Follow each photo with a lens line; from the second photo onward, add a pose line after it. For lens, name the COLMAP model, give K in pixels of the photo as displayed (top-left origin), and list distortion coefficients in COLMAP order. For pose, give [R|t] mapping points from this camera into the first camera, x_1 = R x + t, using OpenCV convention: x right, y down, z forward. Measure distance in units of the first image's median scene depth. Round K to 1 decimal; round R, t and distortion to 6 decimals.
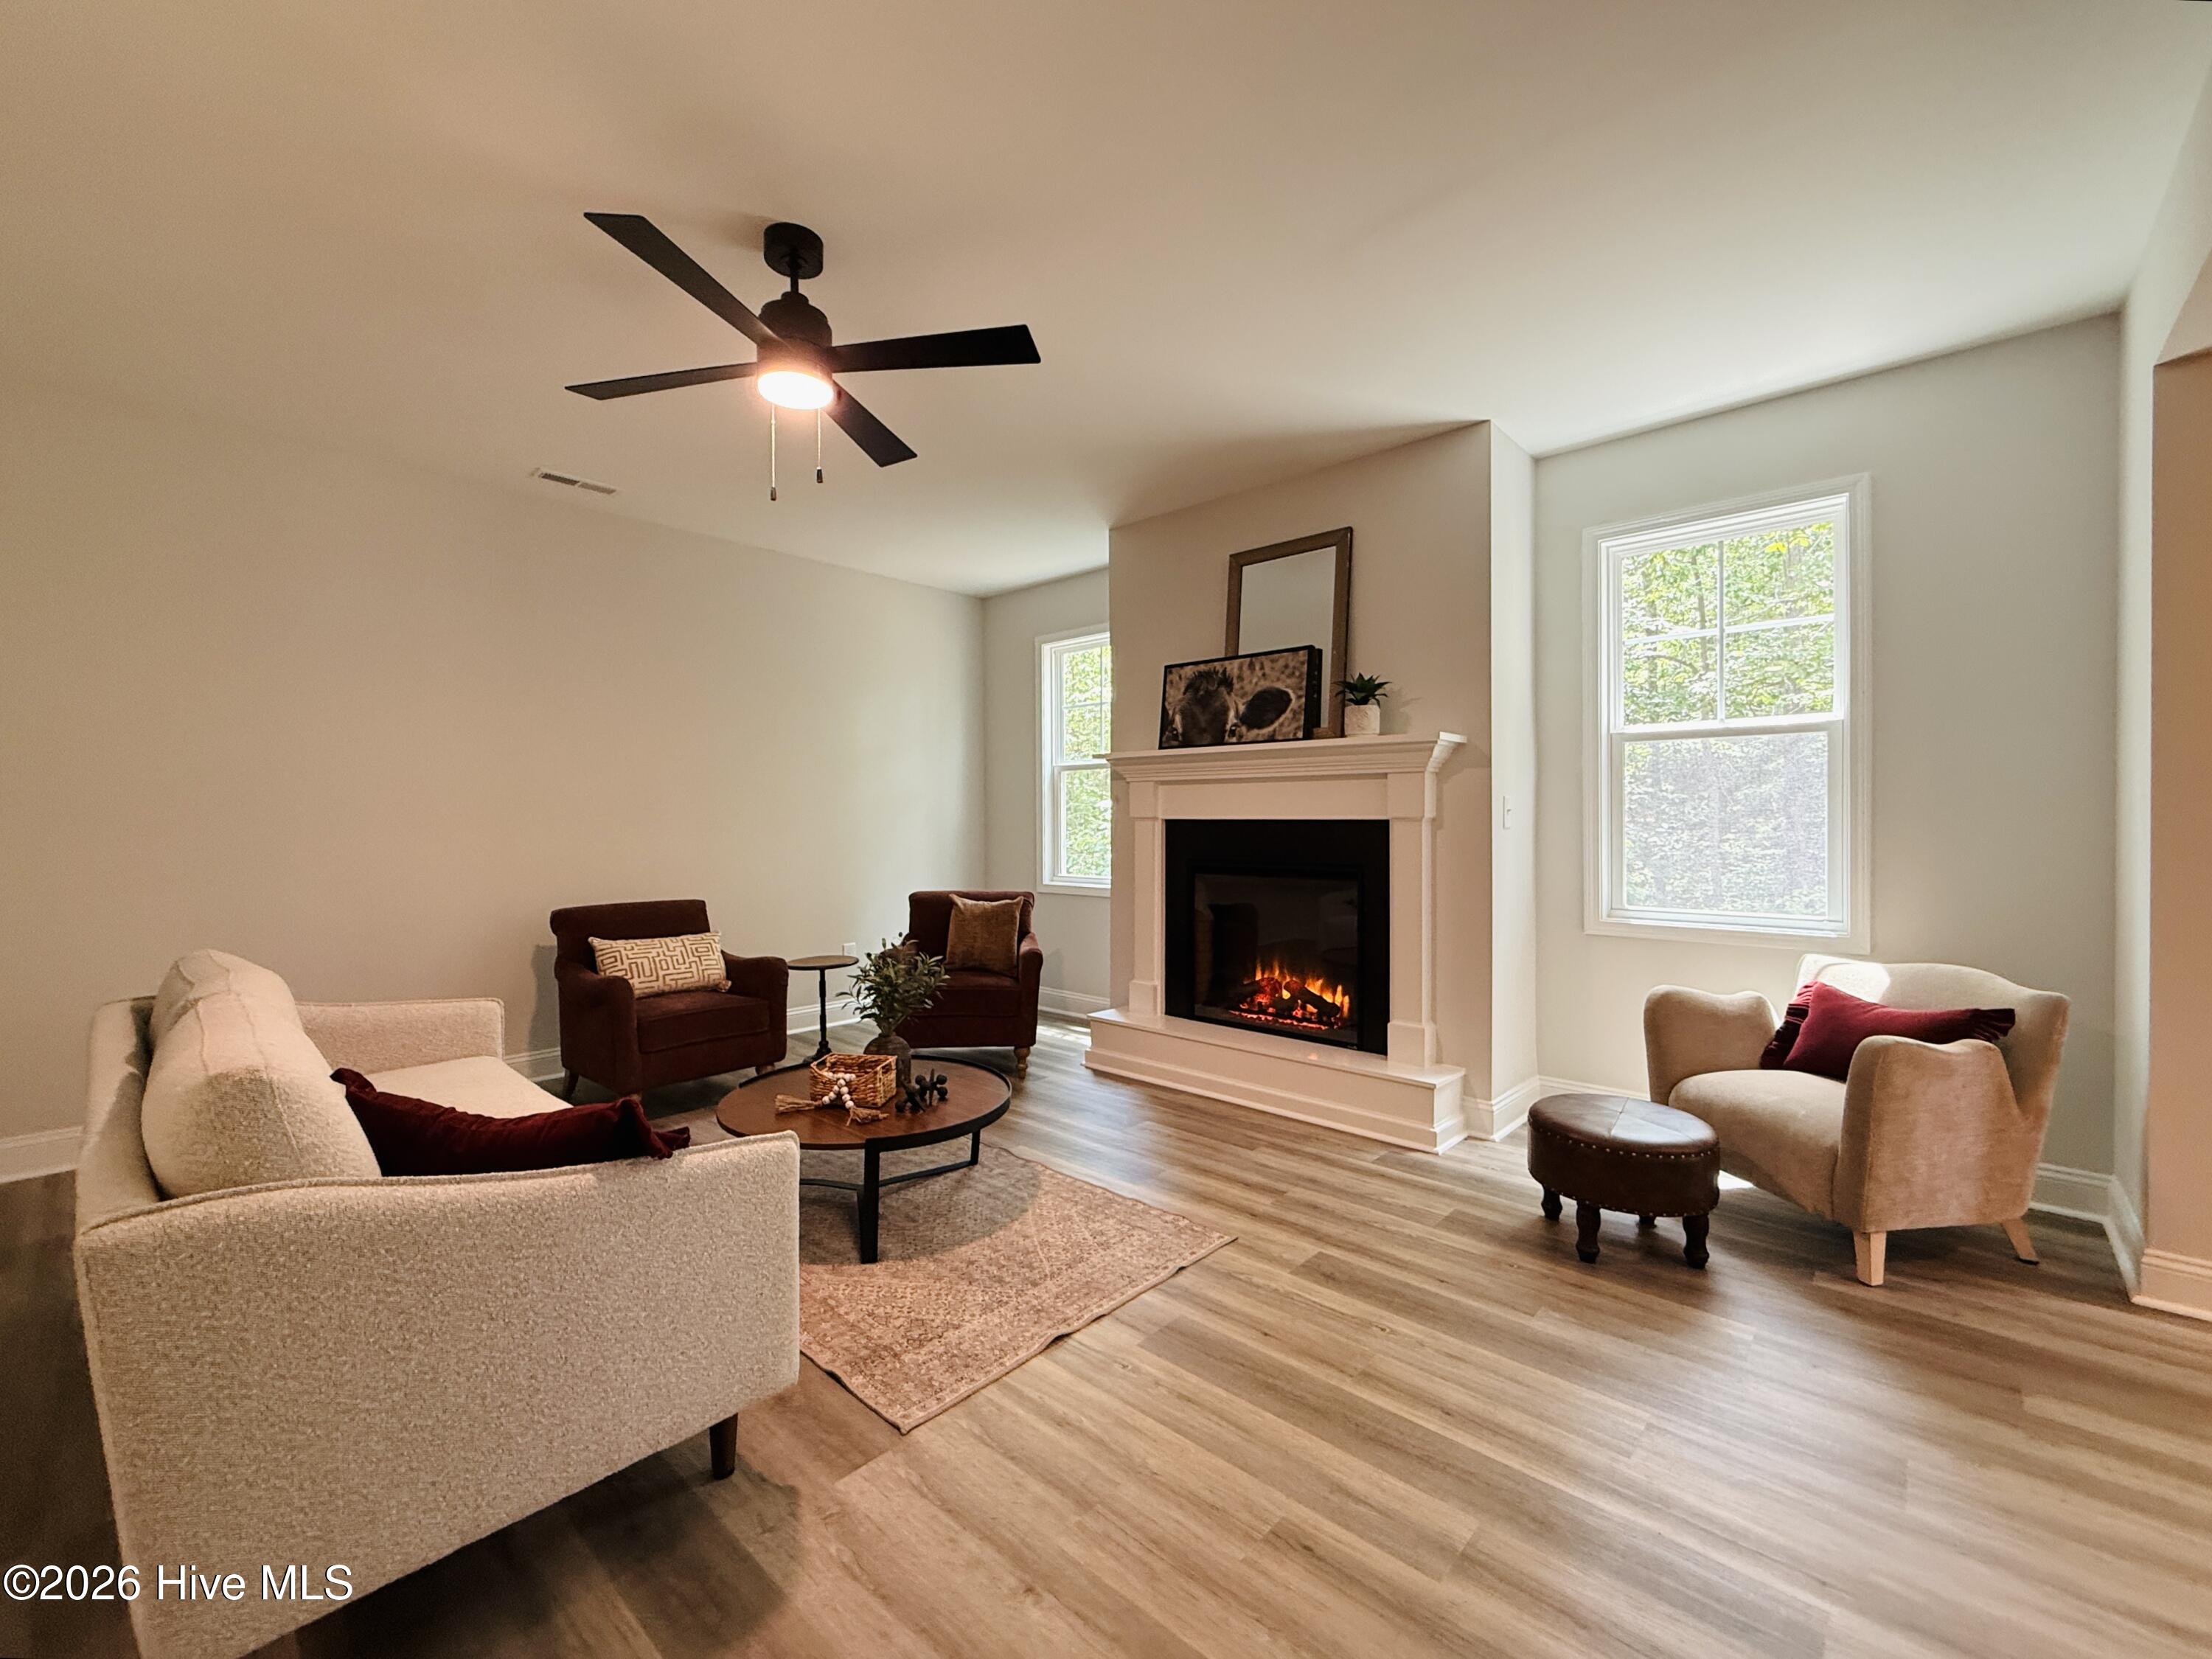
lens RADIAL K [[912.7, 0, 1106.0], [0, 912.7, 829.5], [0, 0, 1]] dist [-0.001542, -0.000305]
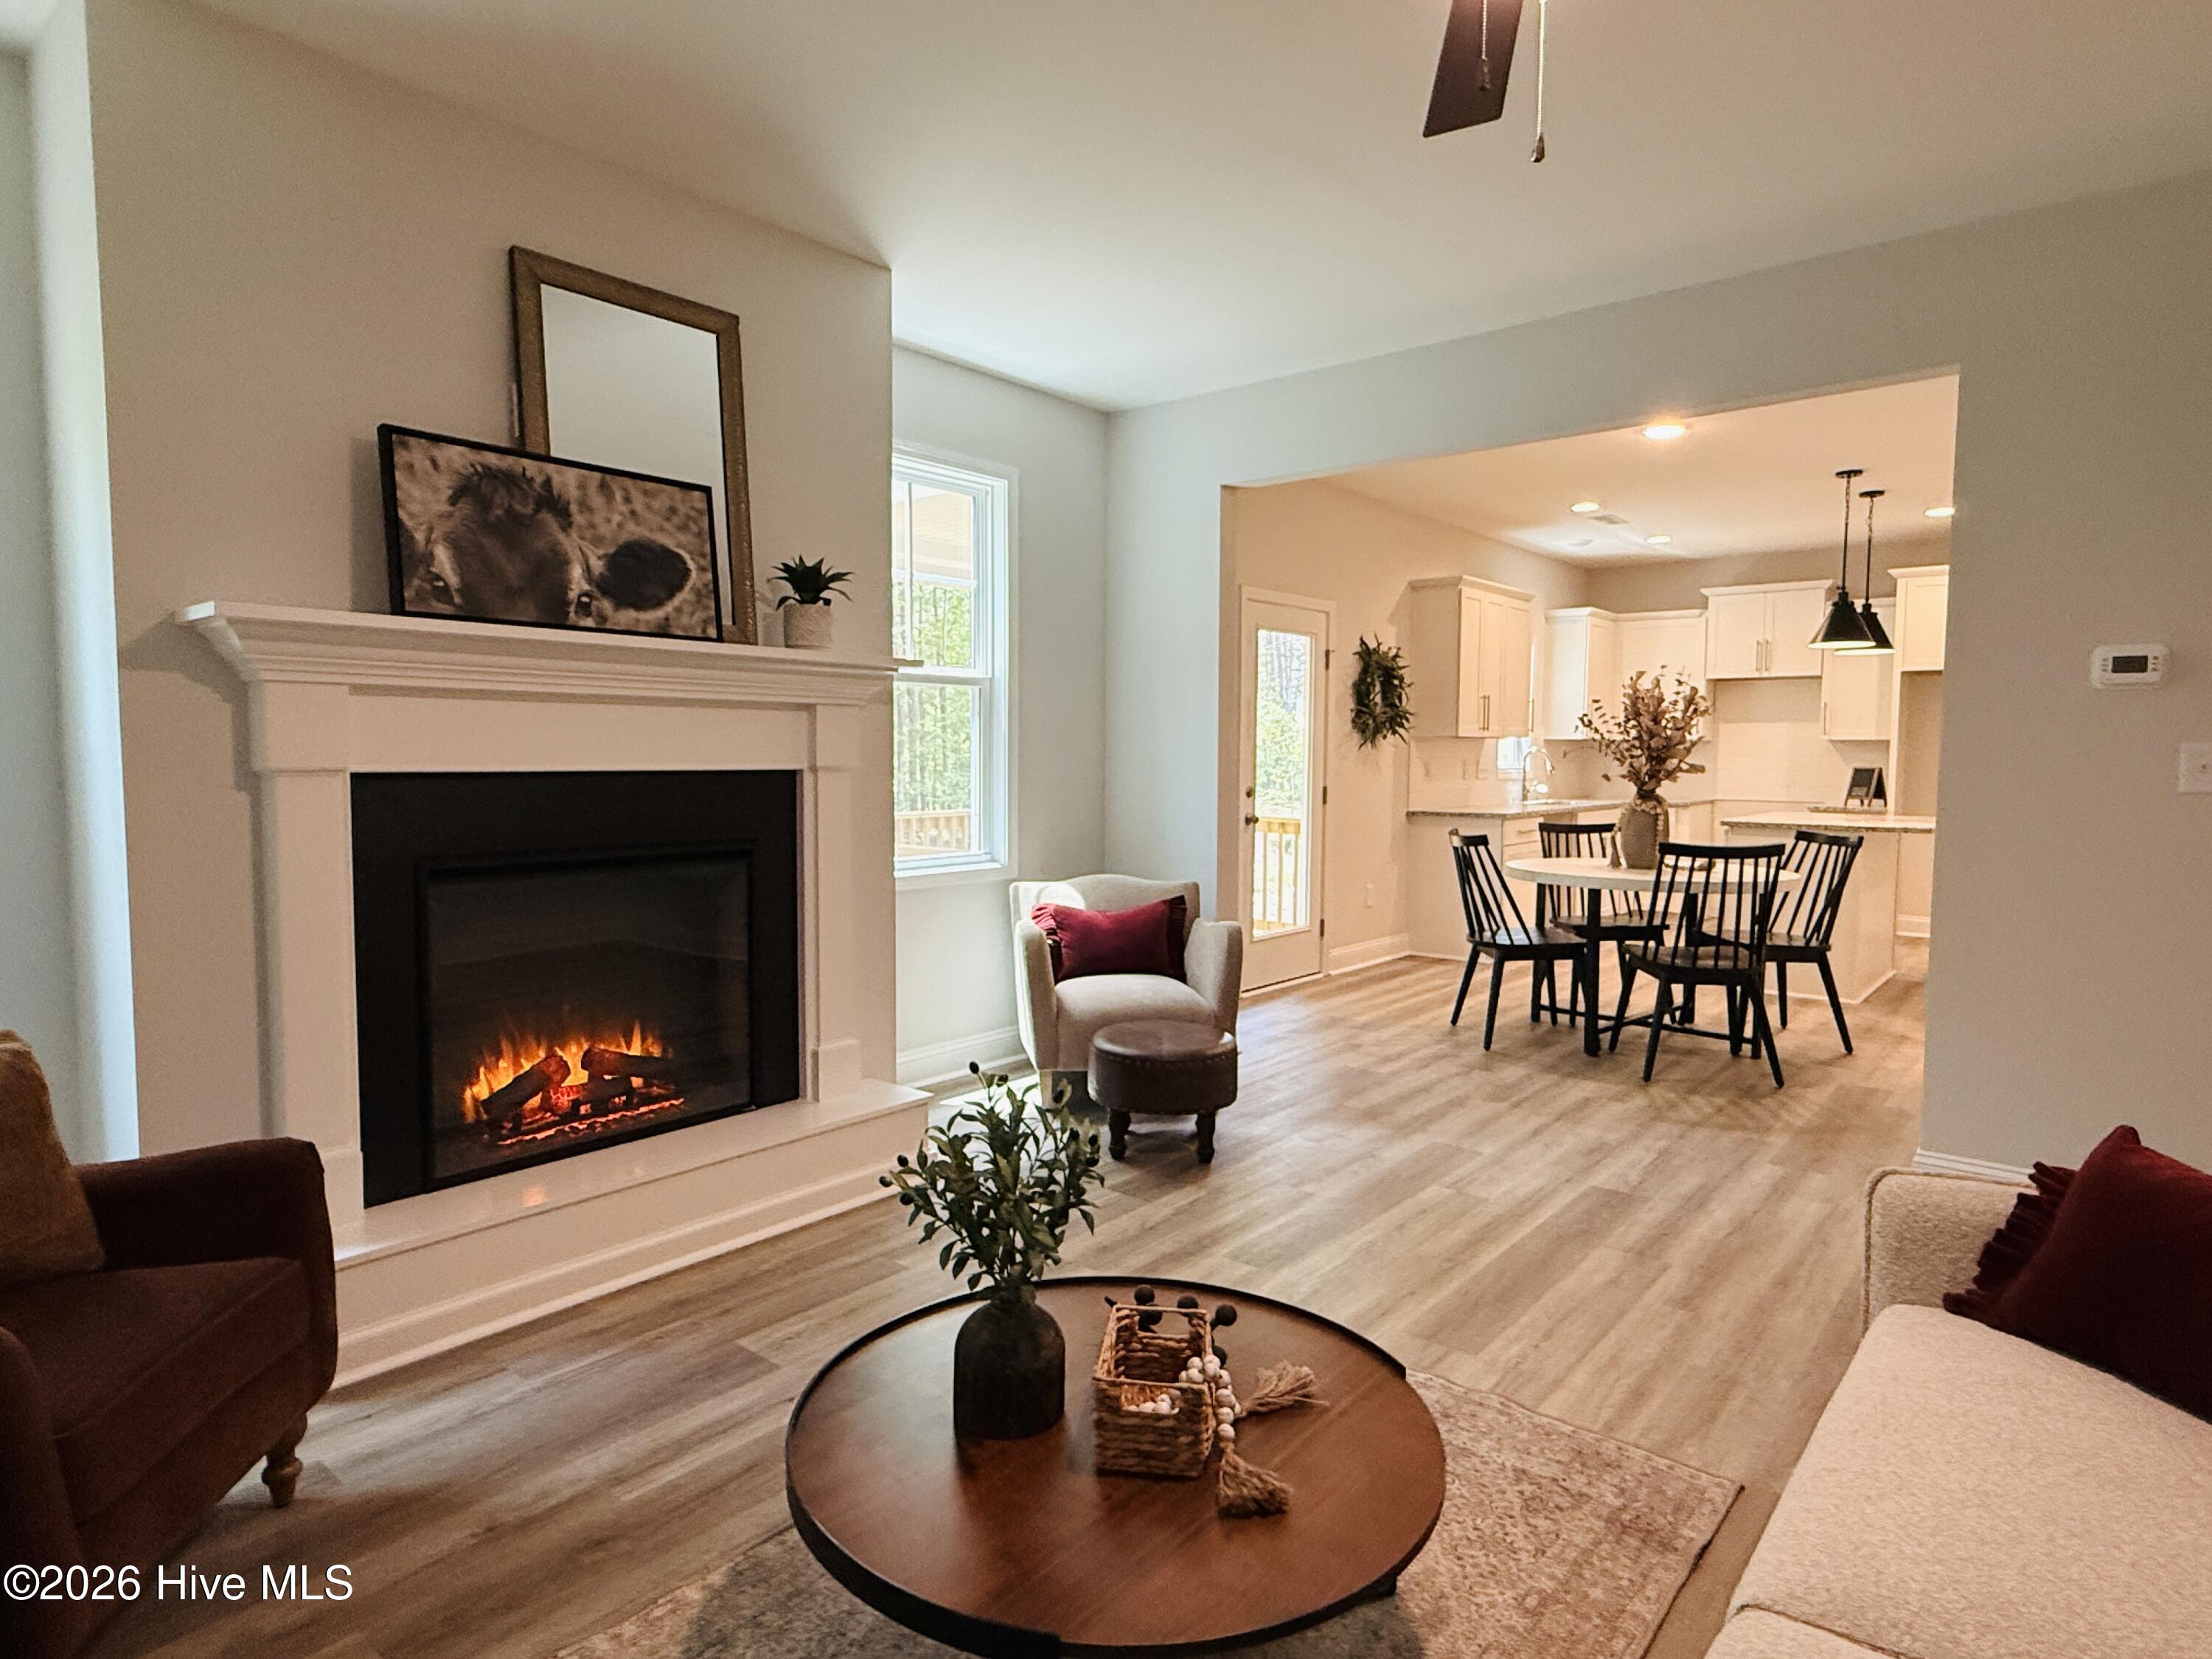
lens RADIAL K [[1230.7, 0, 1091.4], [0, 1230.7, 827.3], [0, 0, 1]] dist [0.000310, -0.000398]
pose [[-0.029318, -0.061767, 0.997660, -0.675491], [0.003384, 0.998077, 0.061893, -0.025219], [-0.999564, 0.005190, -0.029053, 0.829474]]
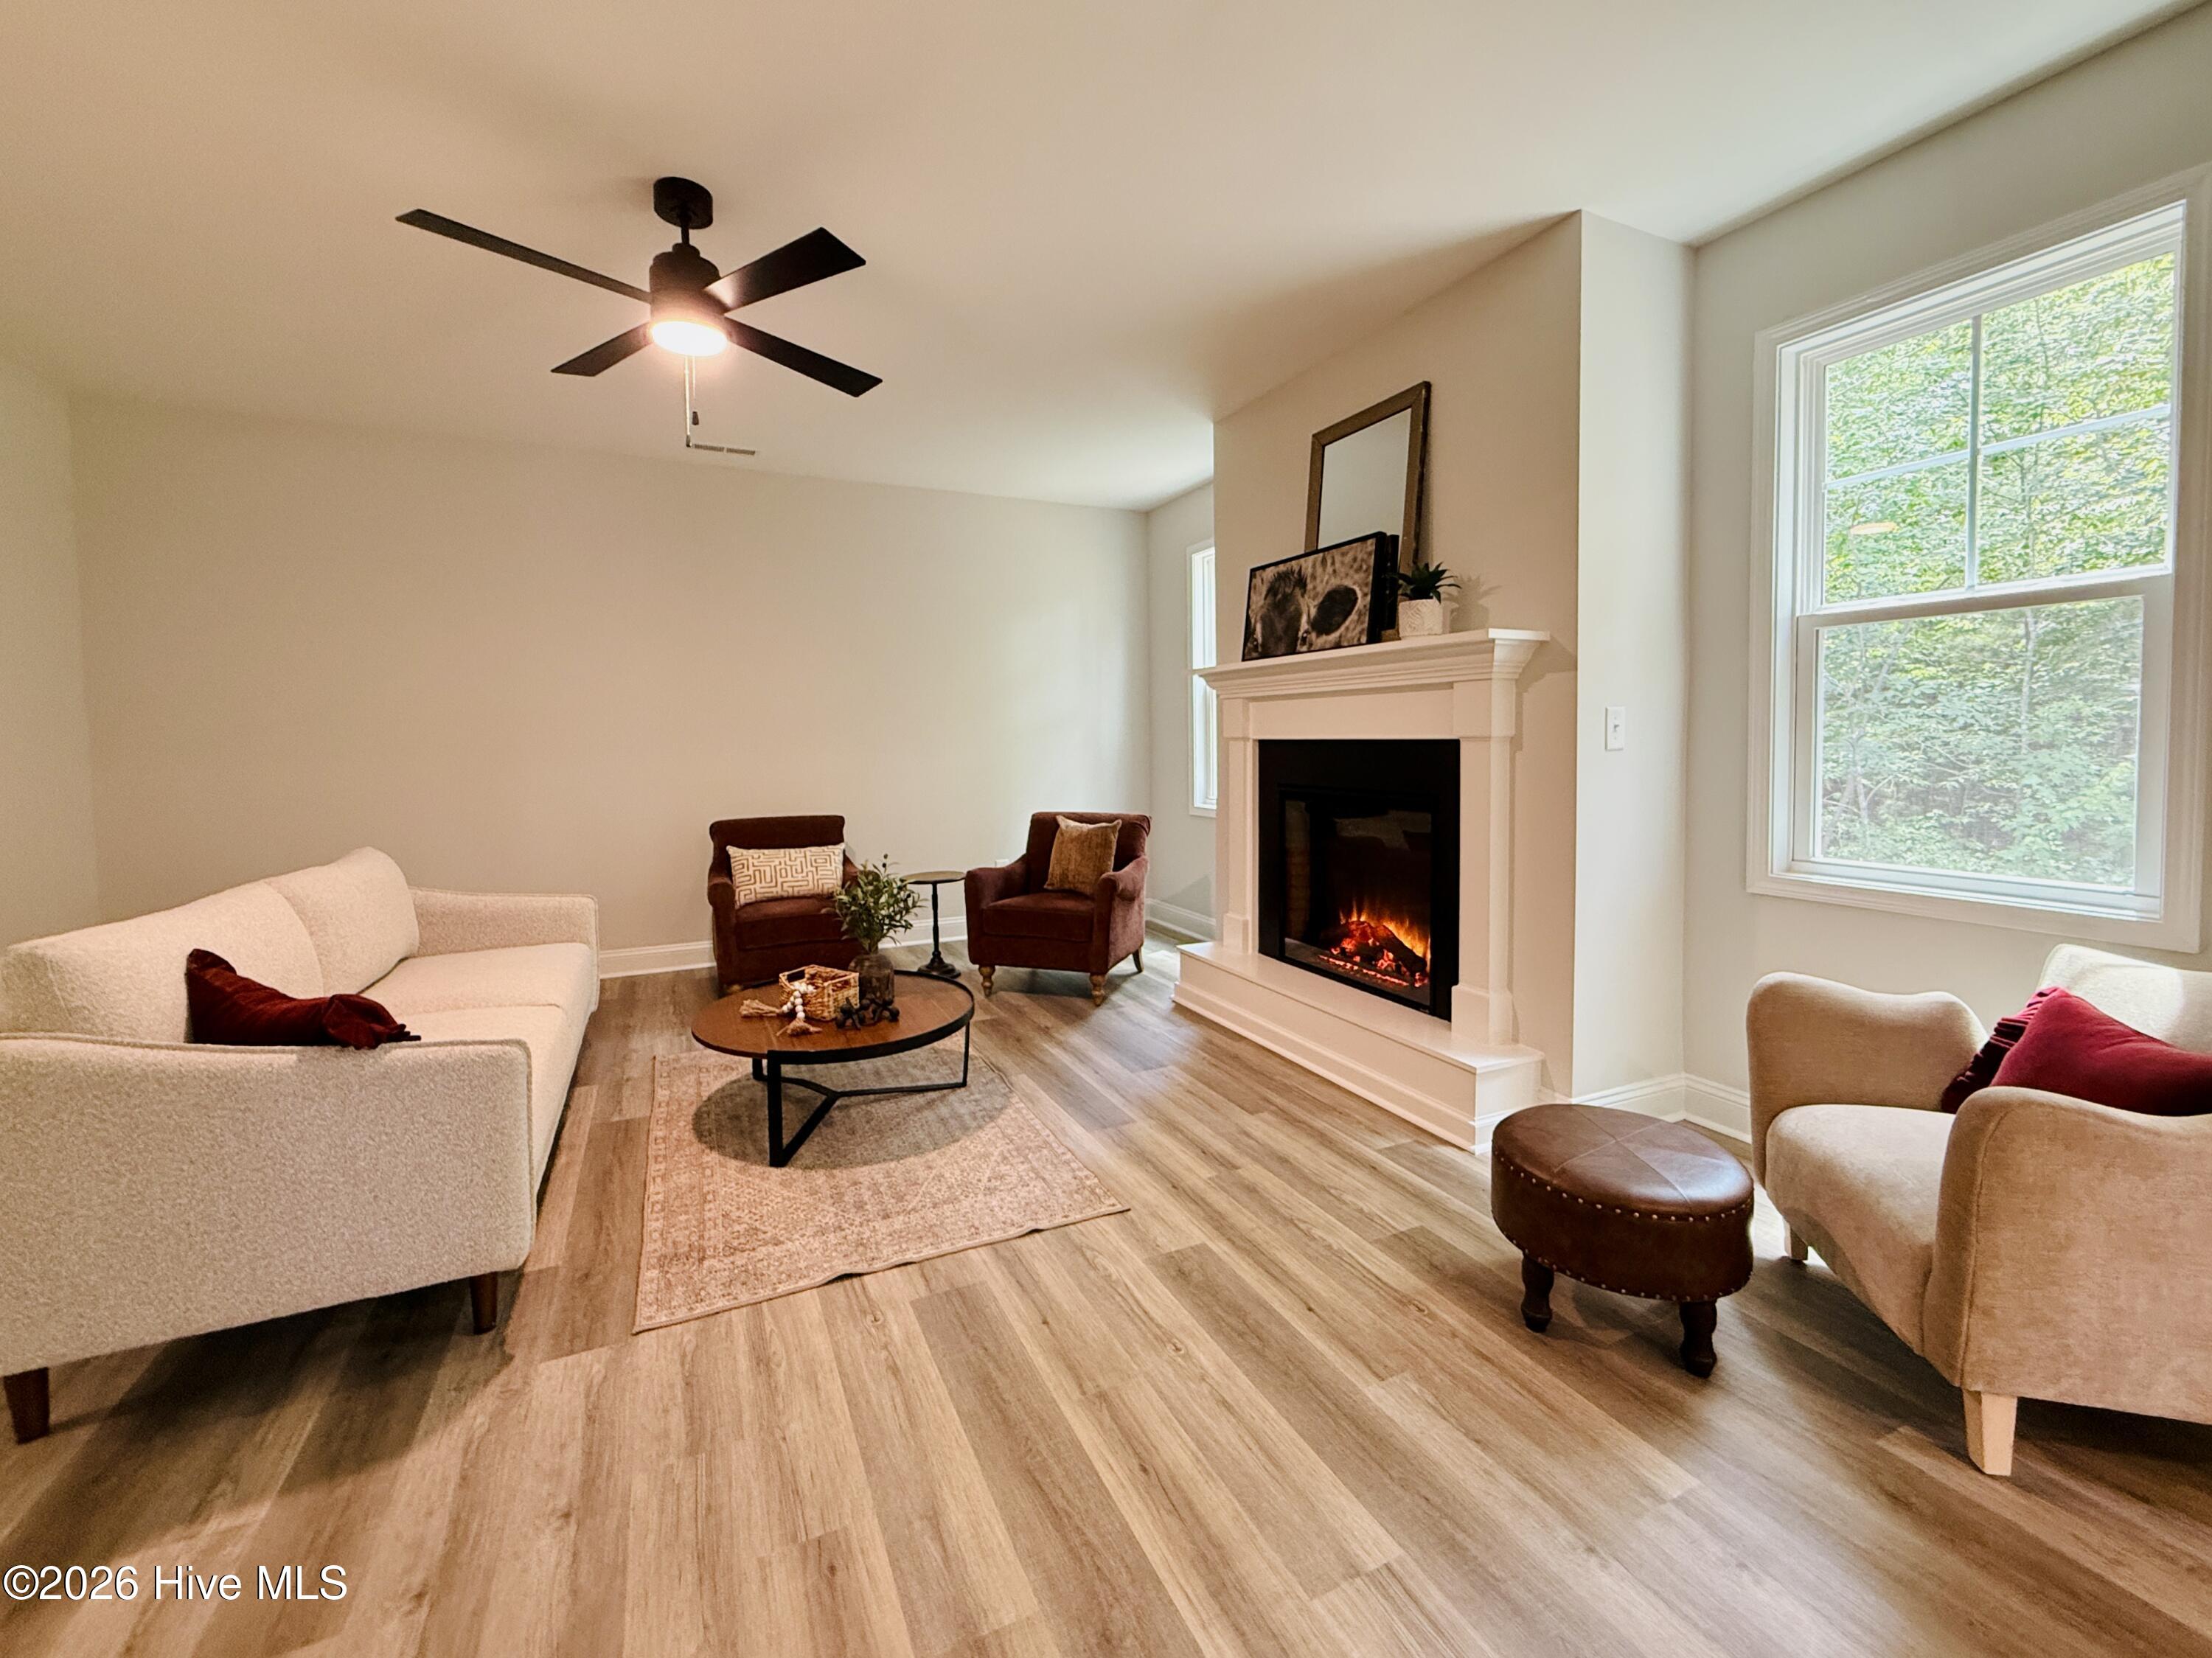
lens RADIAL K [[910.0, 0, 1100.3], [0, 910.0, 780.8], [0, 0, 1]] dist [-0.001405, 0.000211]
pose [[0.923919, 0.009462, -0.382472, 0.335168], [0.005282, 0.999283, 0.037480, -0.005876], [0.382553, -0.036649, 0.923207, 0.129757]]
